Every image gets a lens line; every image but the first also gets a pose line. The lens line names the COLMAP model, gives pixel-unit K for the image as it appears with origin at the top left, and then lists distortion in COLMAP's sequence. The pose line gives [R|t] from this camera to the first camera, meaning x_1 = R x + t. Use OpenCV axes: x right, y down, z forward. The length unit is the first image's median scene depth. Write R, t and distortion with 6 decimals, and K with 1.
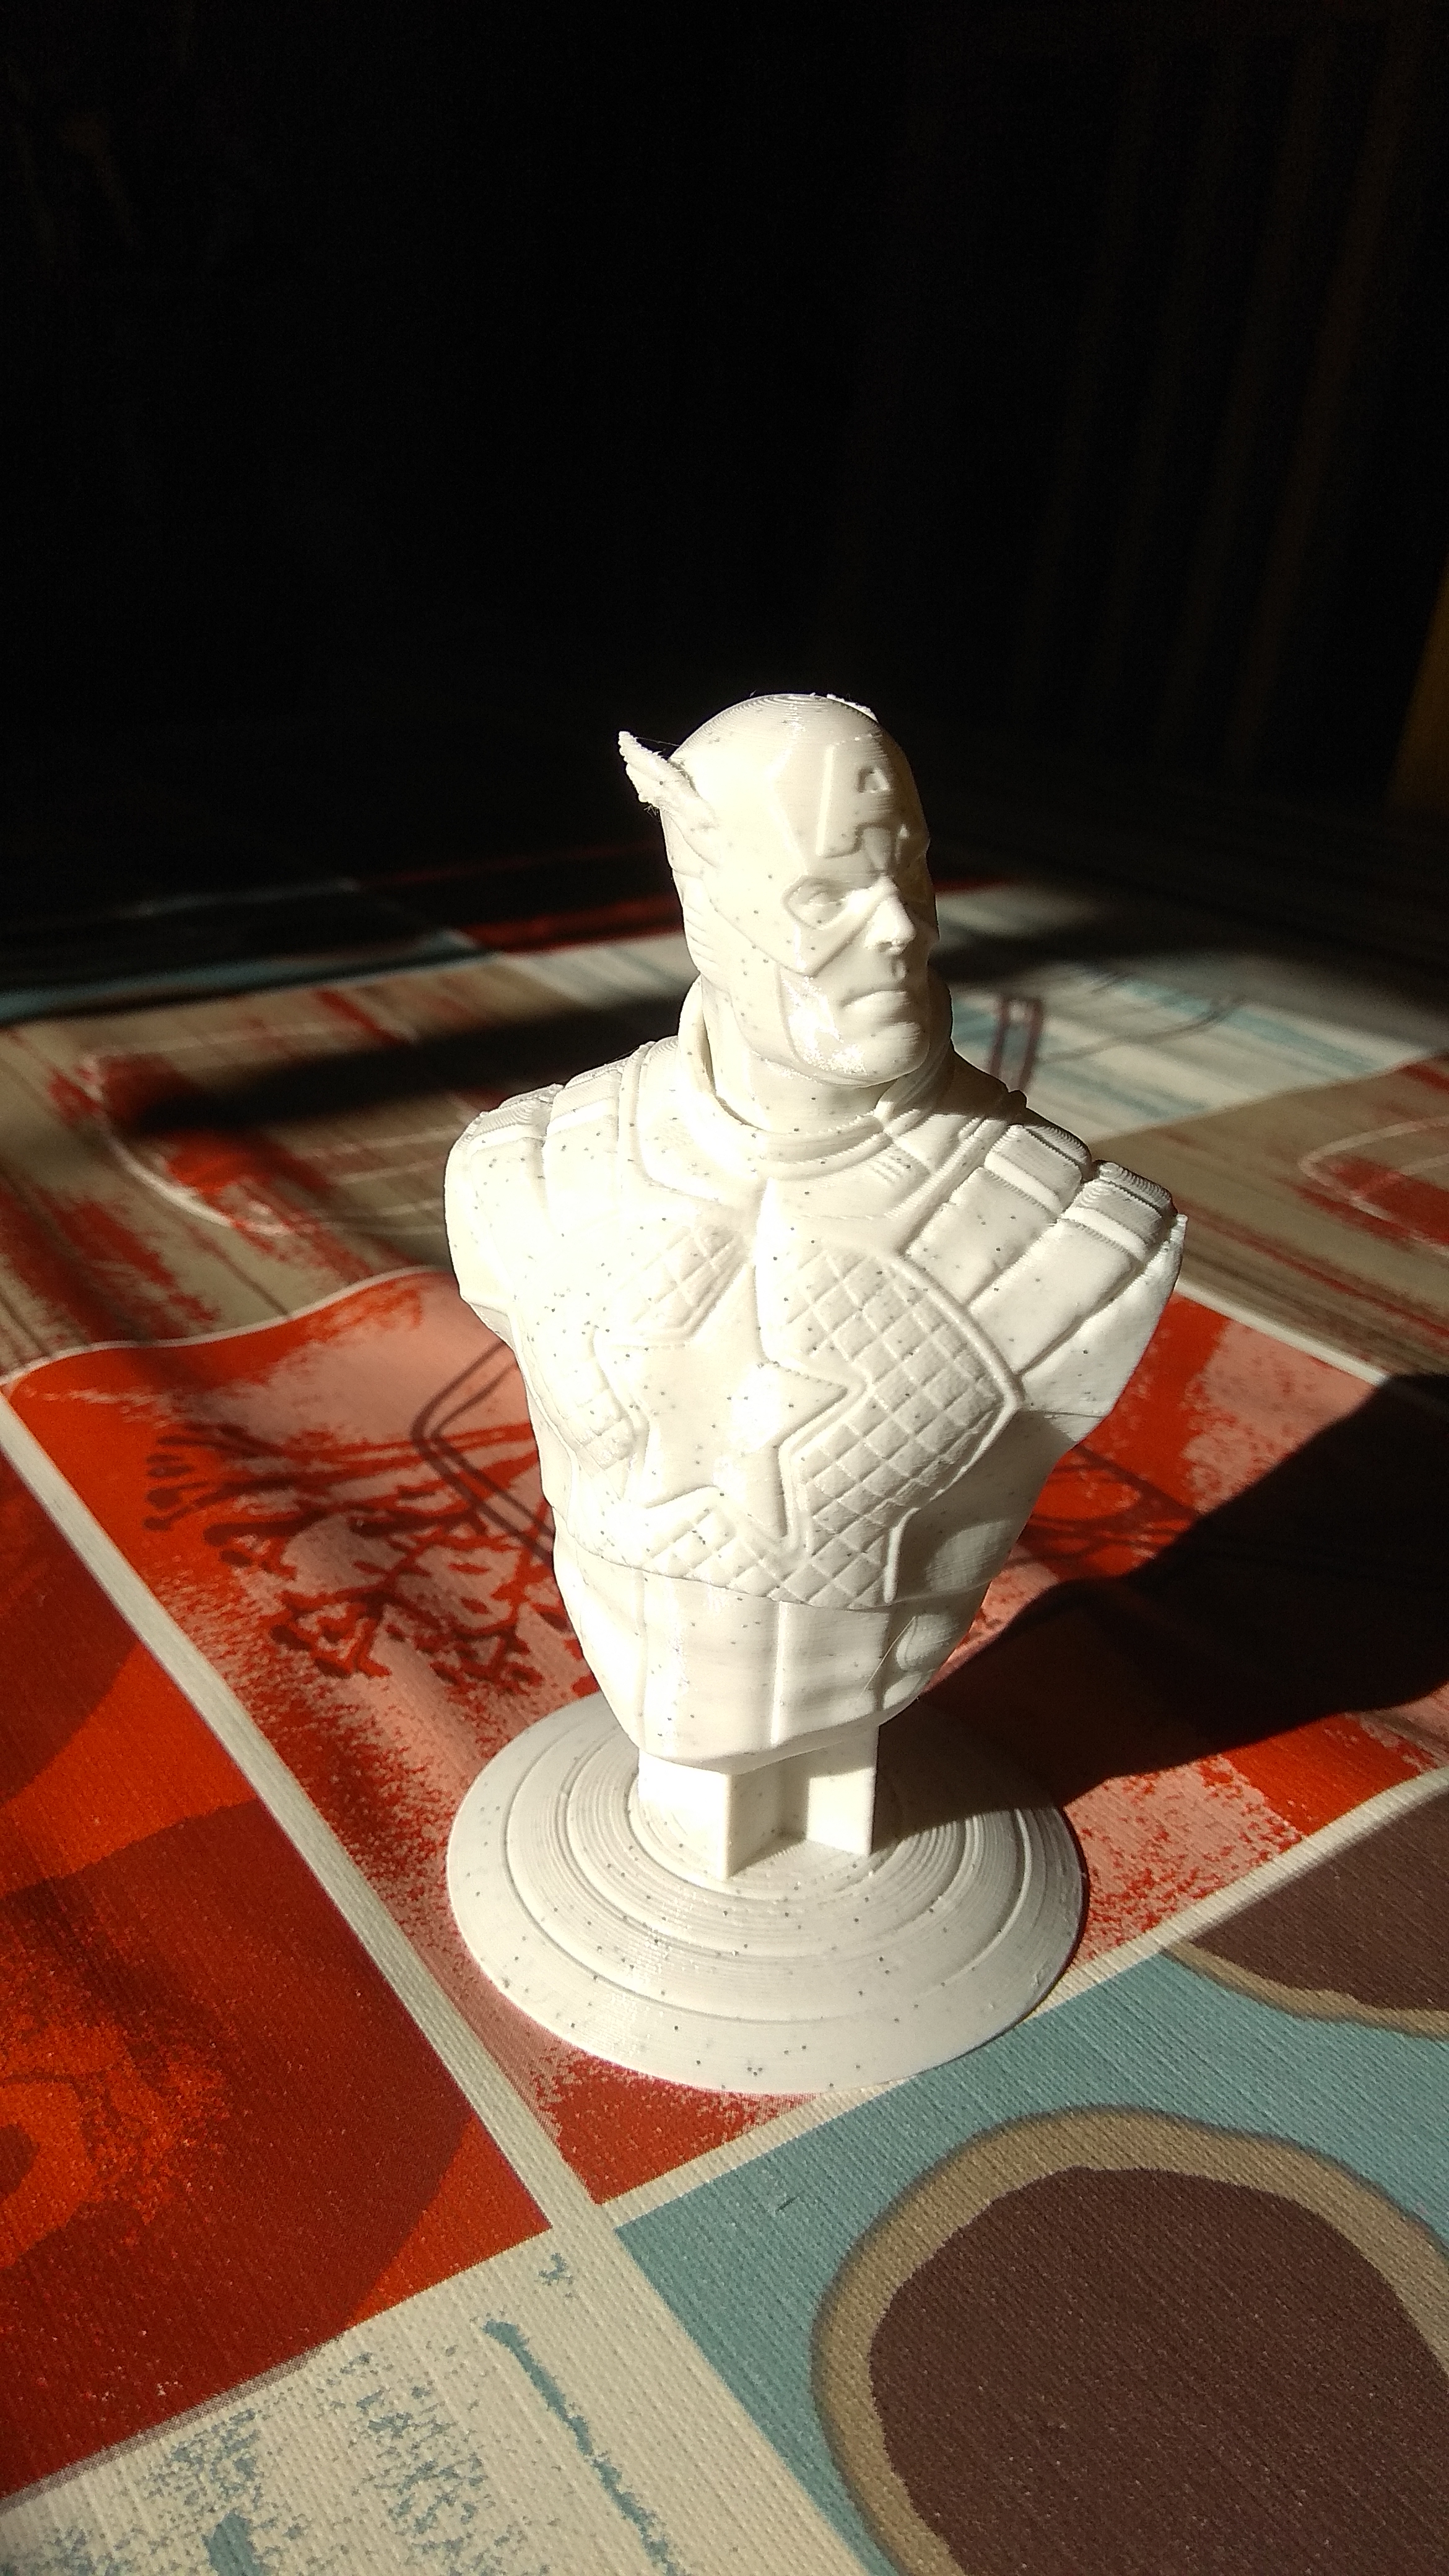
lens RADIAL K [[2026.0, 0, 661.8], [0, 2026.0, 1275.1], [0, 0, 1]] dist [0.107047, -0.219097]
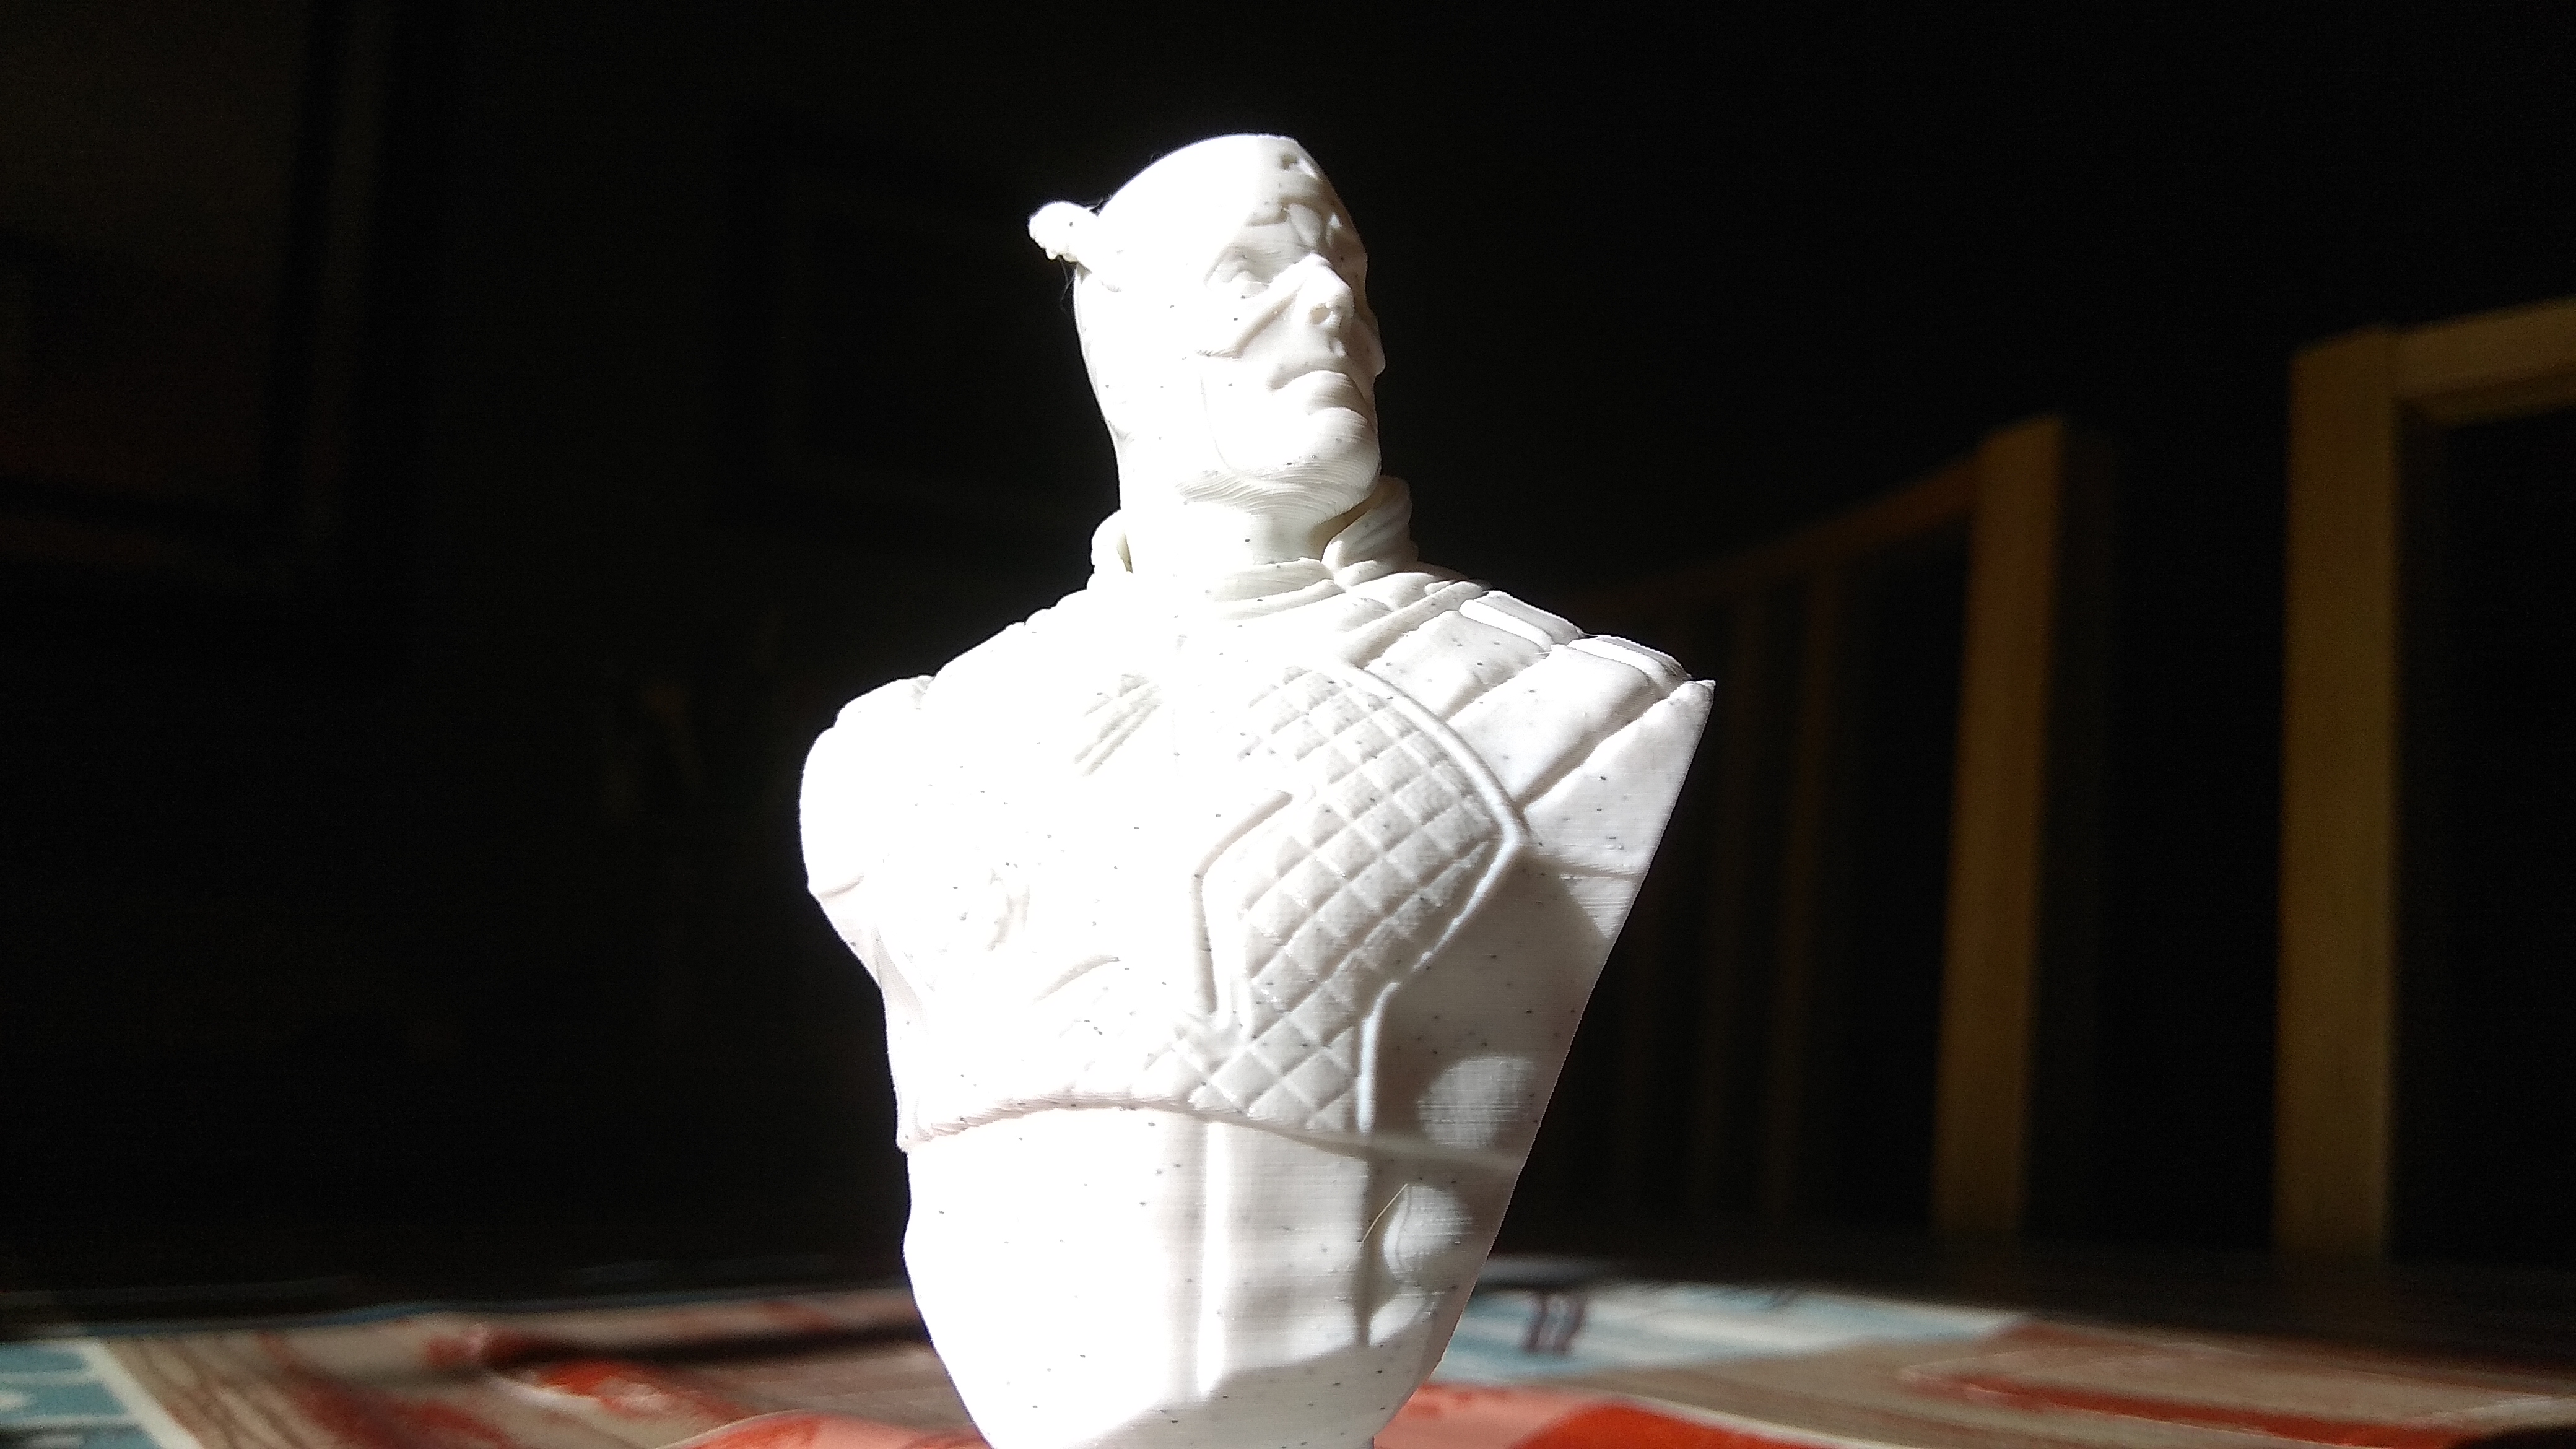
lens RADIAL K [[2026.0, 0, 1288.0], [0, 2026.0, 724.5], [0, 0, 1]] dist [0.107047, -0.219097]
pose [[0.999186, 0.000732, 0.040339, 0.058545], [0.021704, 0.833072, -0.552739, 0.441352], [-0.034010, 0.553164, 0.832378, 0.354546]]
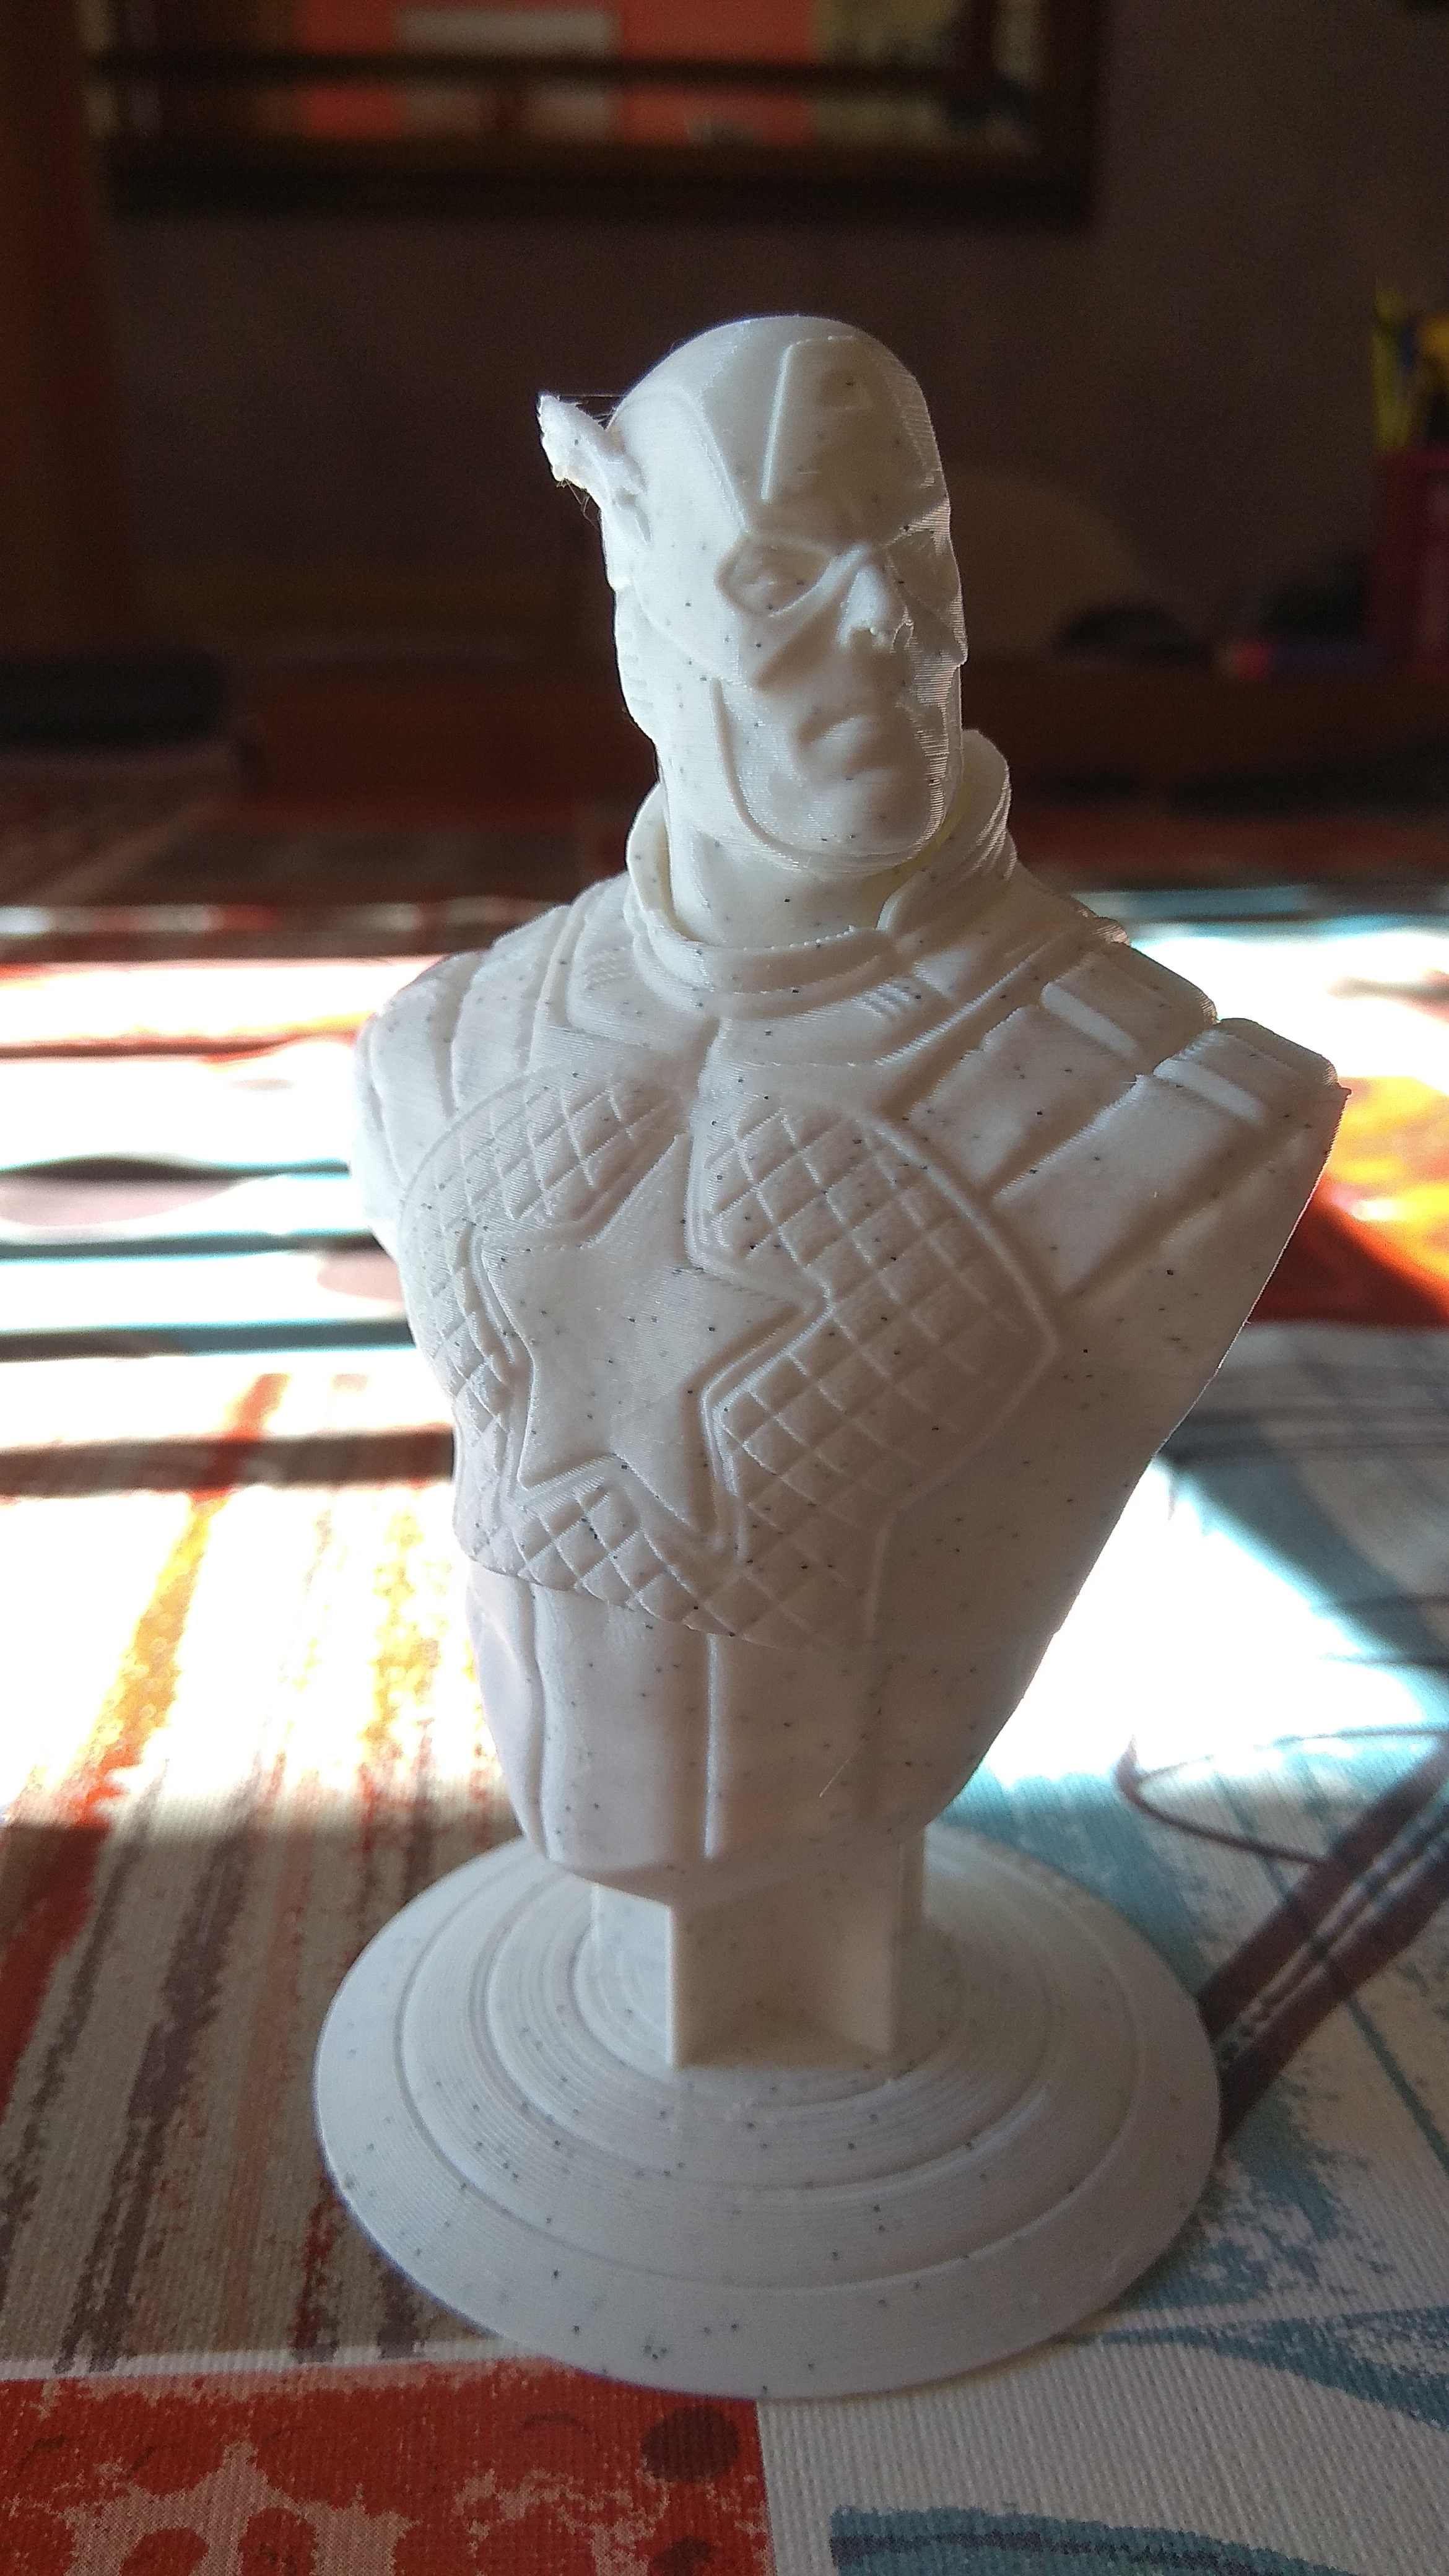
lens RADIAL K [[2026.0, 0, 661.8], [0, 2026.0, 1275.1], [0, 0, 1]] dist [0.107047, -0.219097]
pose [[0.982027, 0.037770, -0.184923, 0.168256], [-0.056182, 0.993856, -0.095364, 0.109835], [0.180185, 0.104039, 0.978115, 0.331715]]
